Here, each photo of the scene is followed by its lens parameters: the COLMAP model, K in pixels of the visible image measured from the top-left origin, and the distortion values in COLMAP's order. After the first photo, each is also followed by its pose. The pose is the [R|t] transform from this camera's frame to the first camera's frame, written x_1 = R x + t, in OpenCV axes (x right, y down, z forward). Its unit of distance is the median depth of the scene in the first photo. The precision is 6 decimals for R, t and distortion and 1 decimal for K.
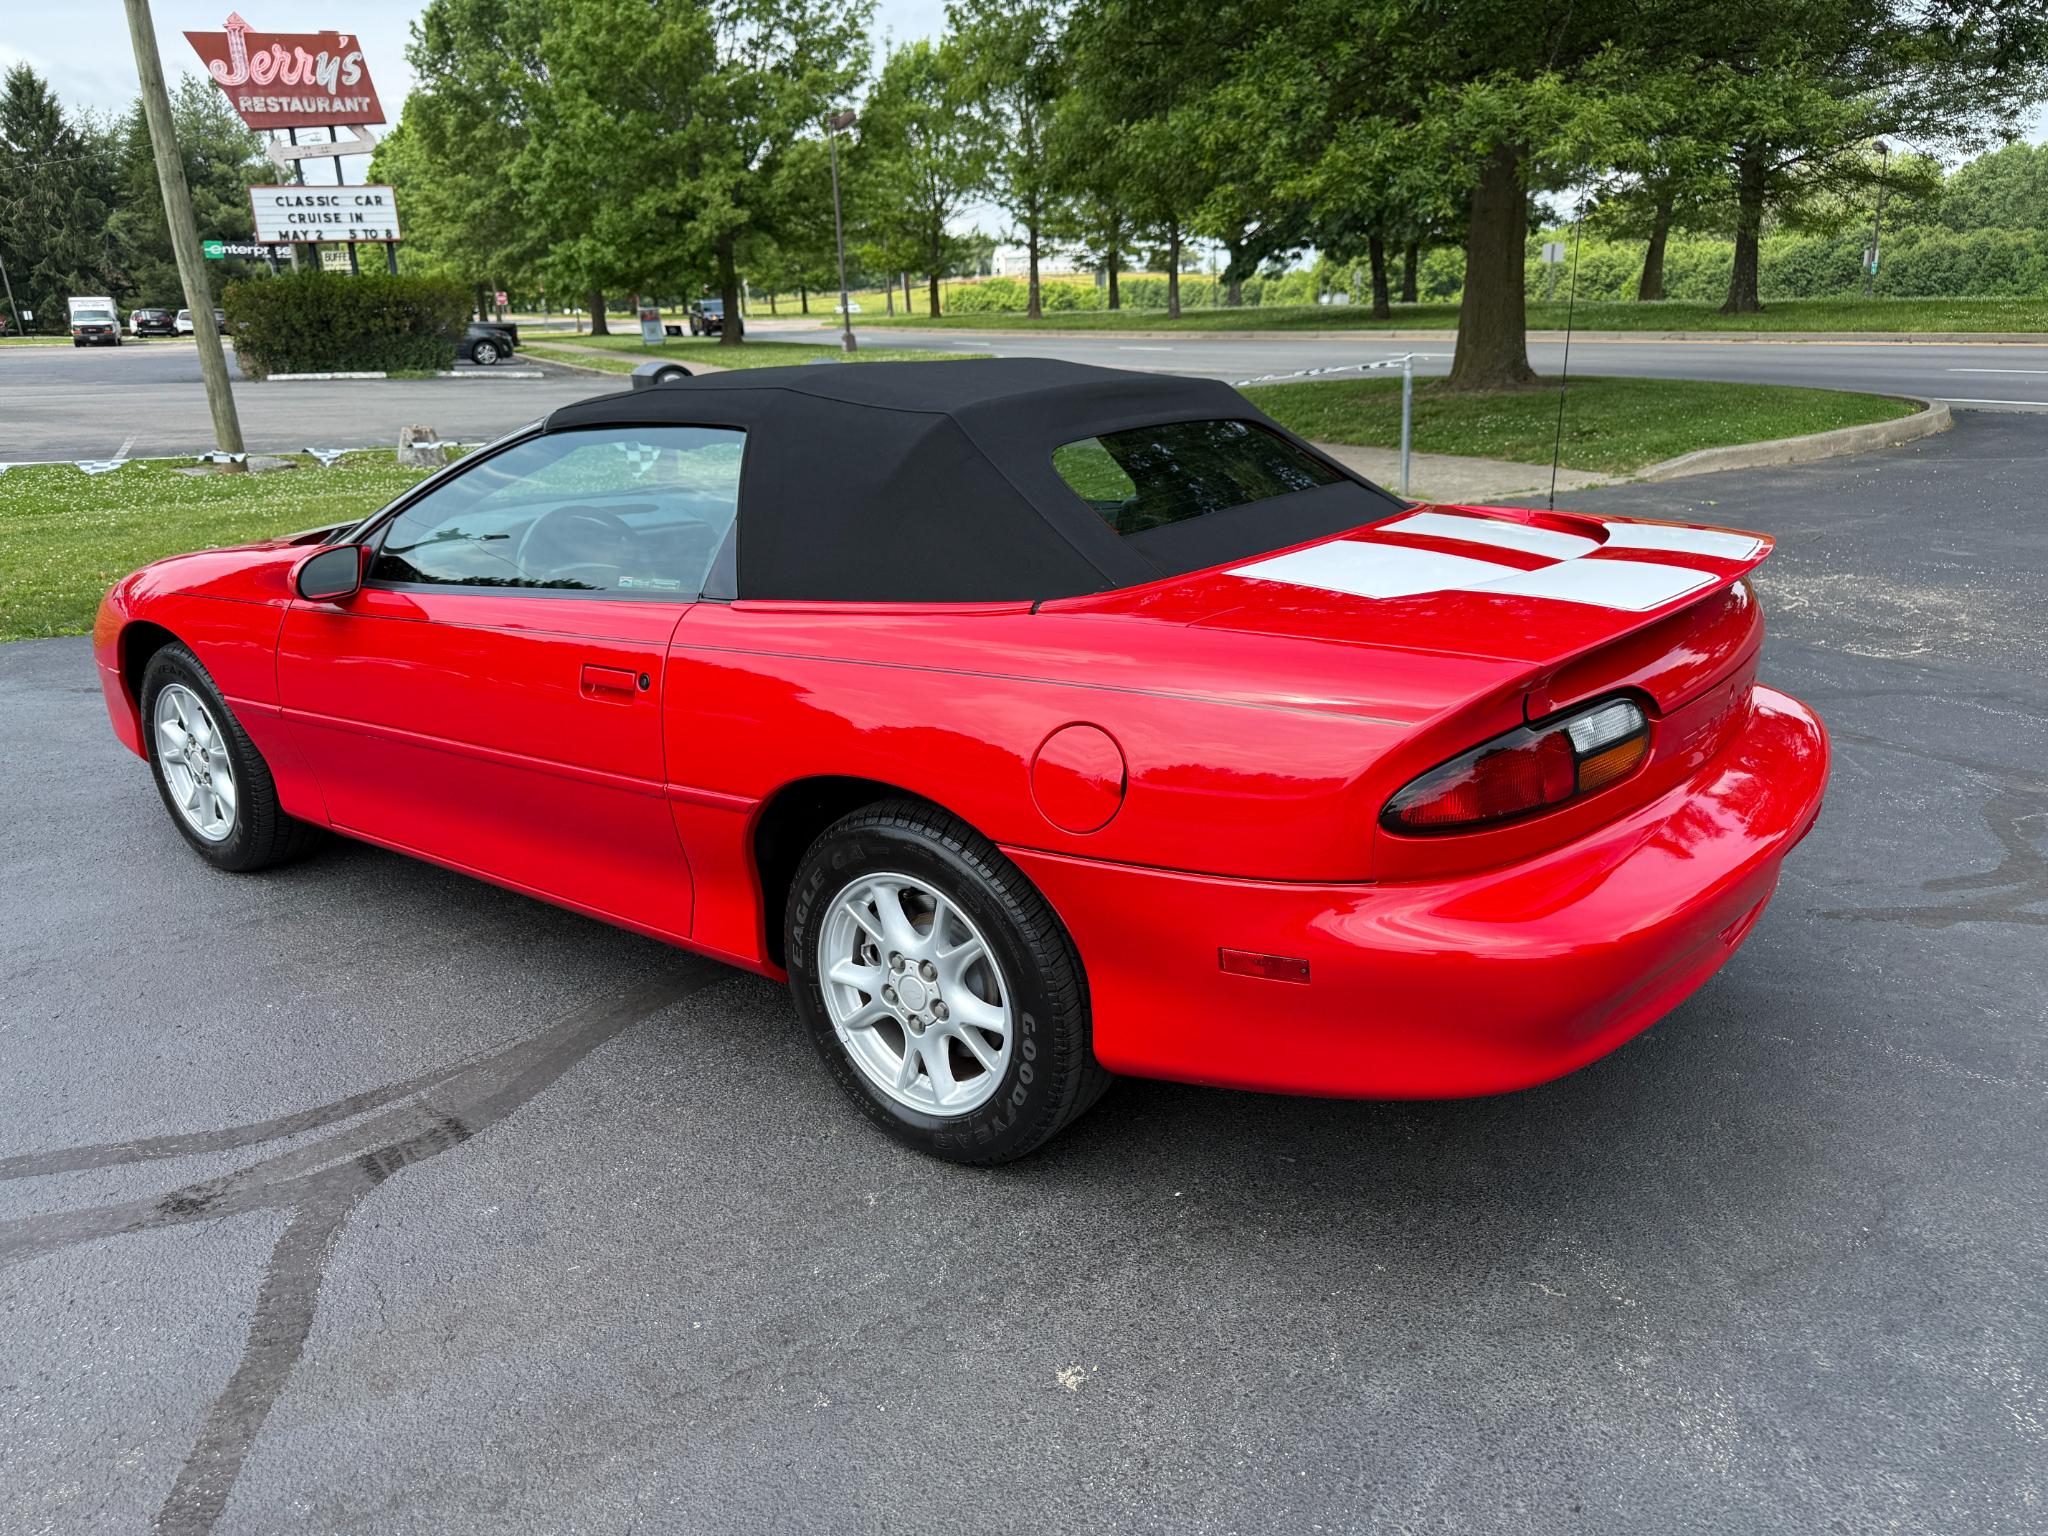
lens RADIAL K [[1454.1, 0, 1009.4], [0, 1454.1, 787.2], [0, 0, 1]] dist [0.015679, -0.022856]
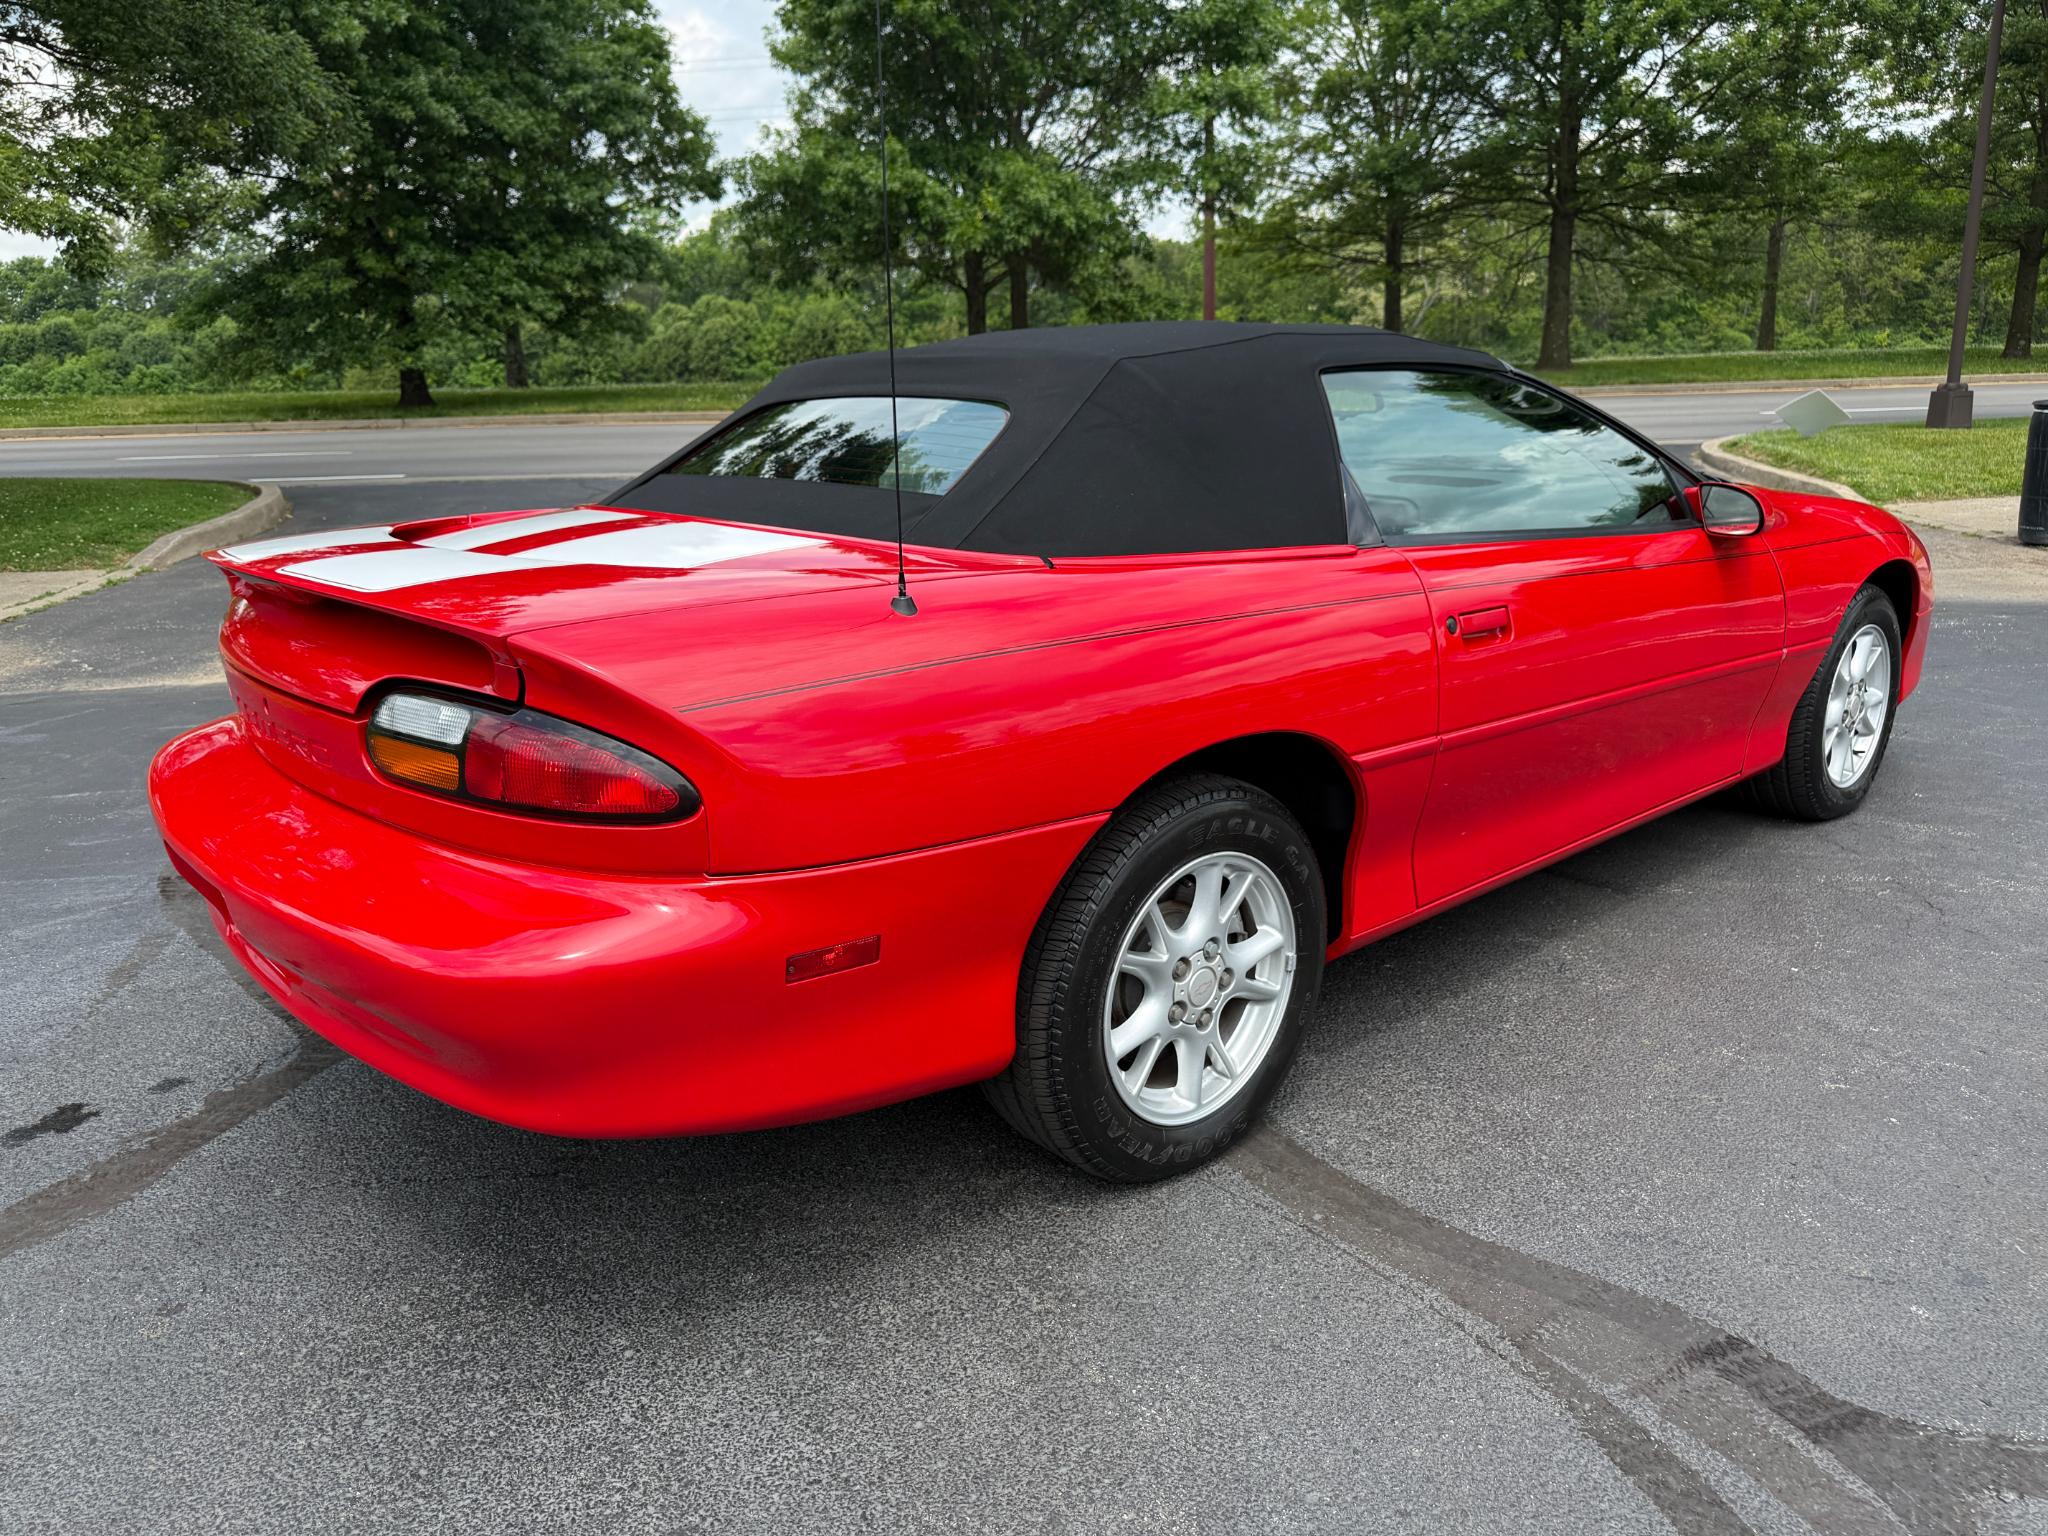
lens RADIAL K [[1454.1, 0, 1038.7], [0, 1454.1, 770.1], [0, 0, 1]] dist [0.015679, -0.022856]
pose [[0.293049, -0.229011, 0.928265, -0.086959], [0.305225, 0.942495, 0.136164, -0.018070], [-0.906068, 0.243427, 0.346098, 0.081196]]
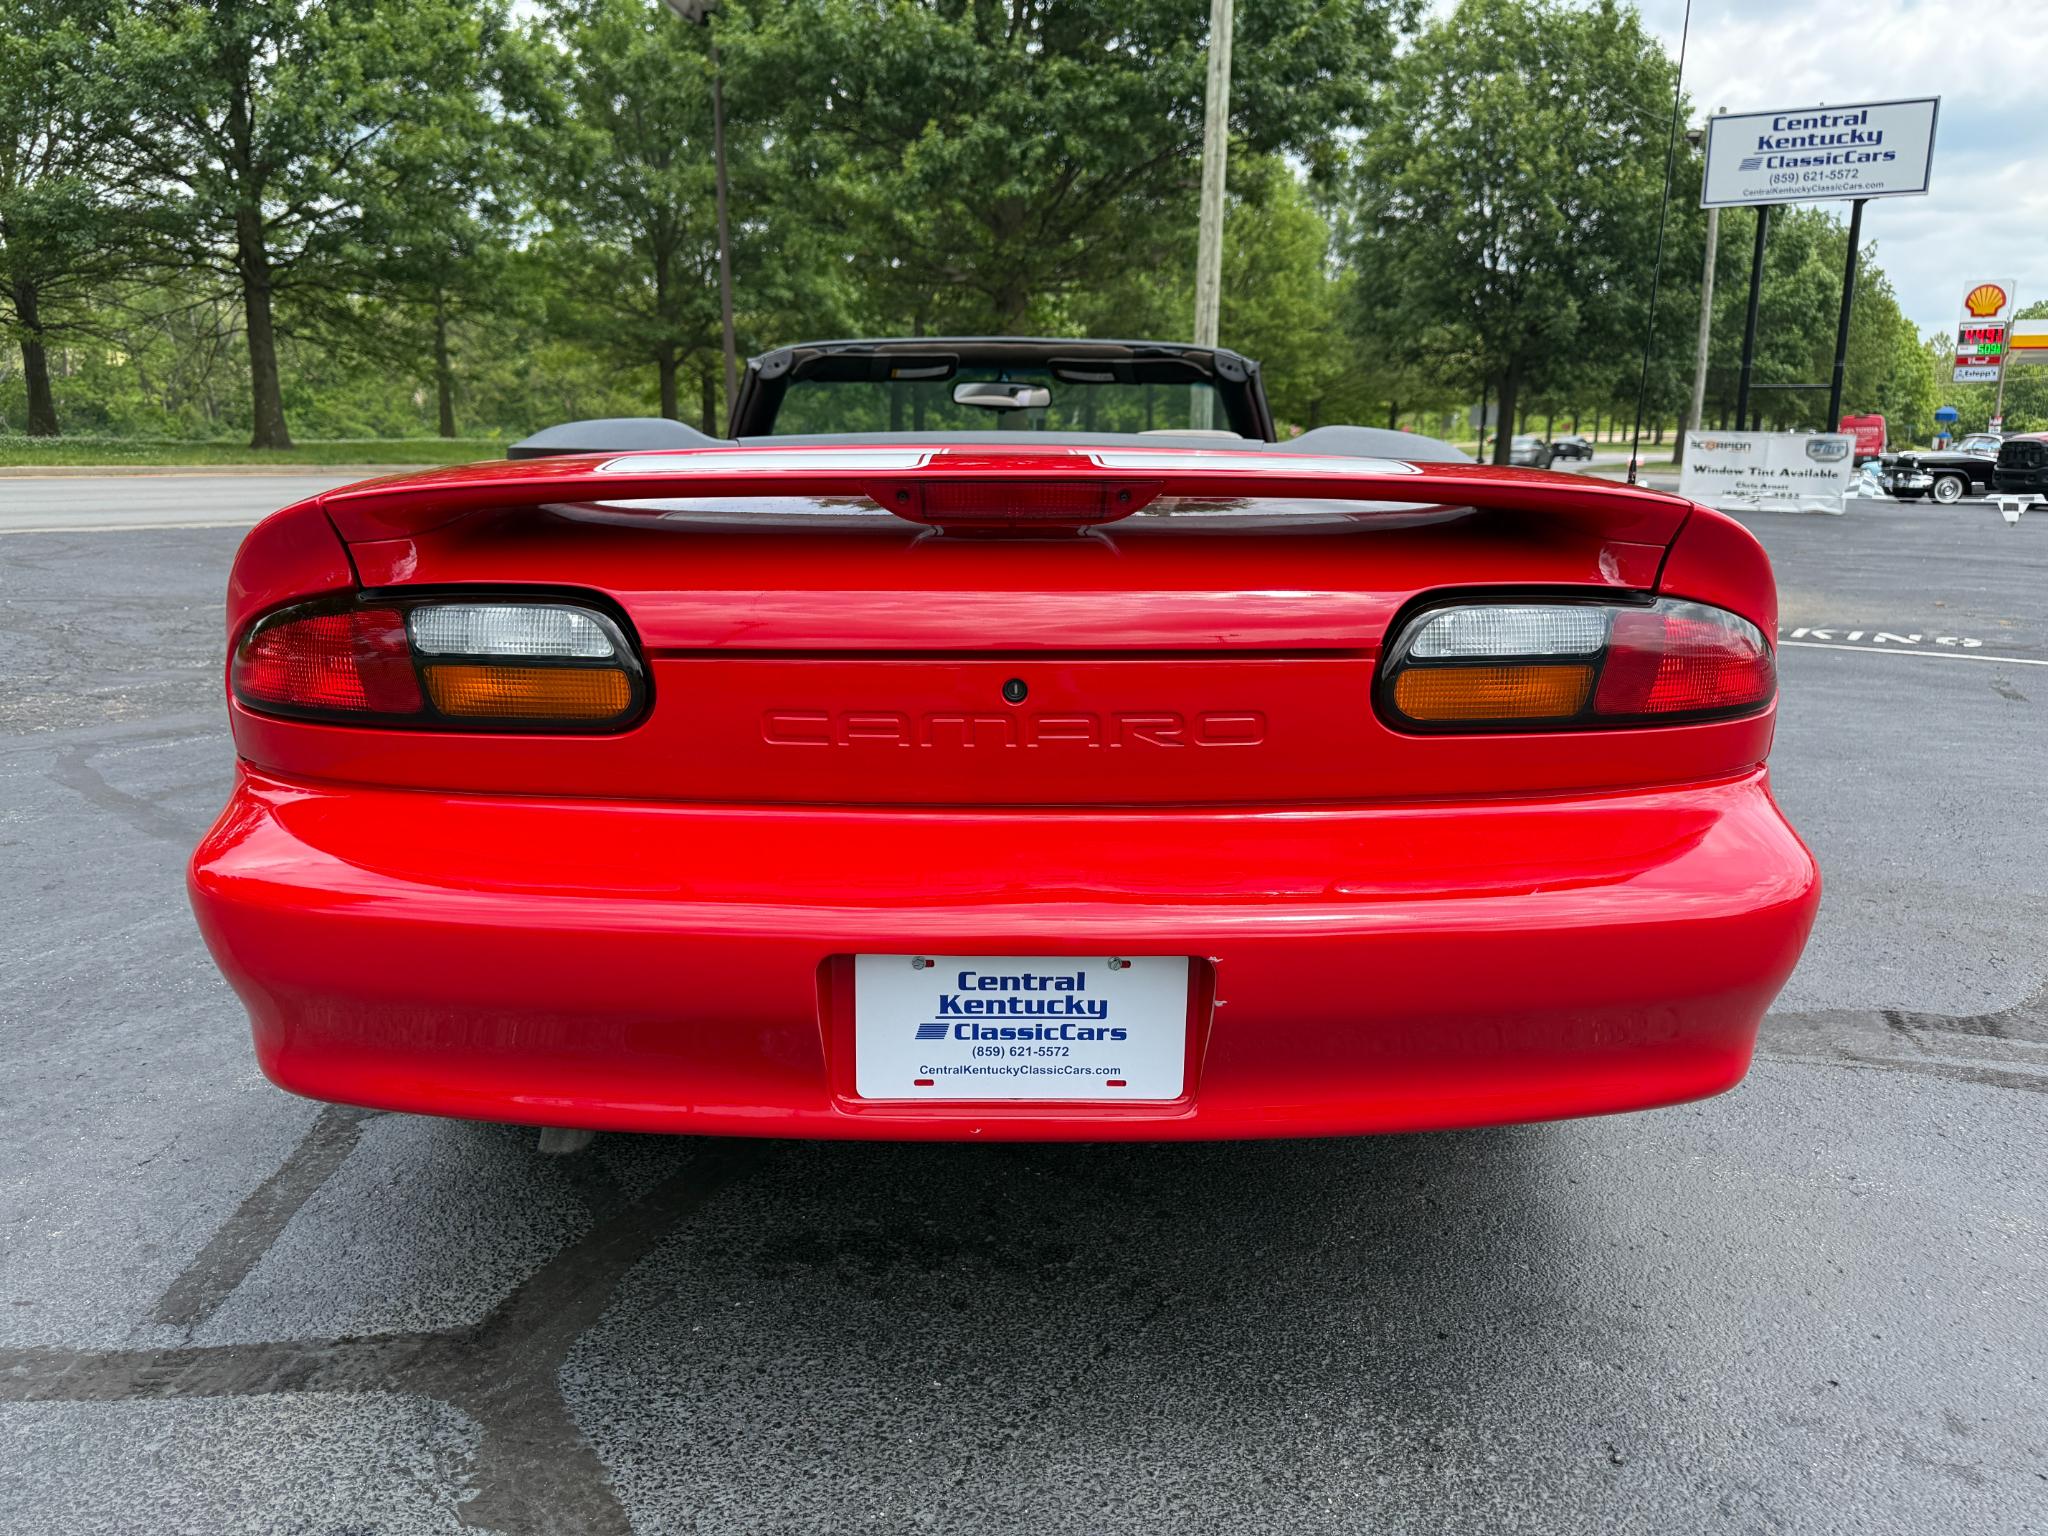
lens RADIAL K [[1454.1, 0, 1024.1], [0, 1454.1, 765.5], [0, 0, 1]] dist [0.015679, -0.022856]
pose [[-0.533024, -0.150266, 0.832650, -0.069988], [0.269489, 0.902700, 0.335423, -0.033469], [-0.802035, 0.403179, -0.440665, 0.151006]]
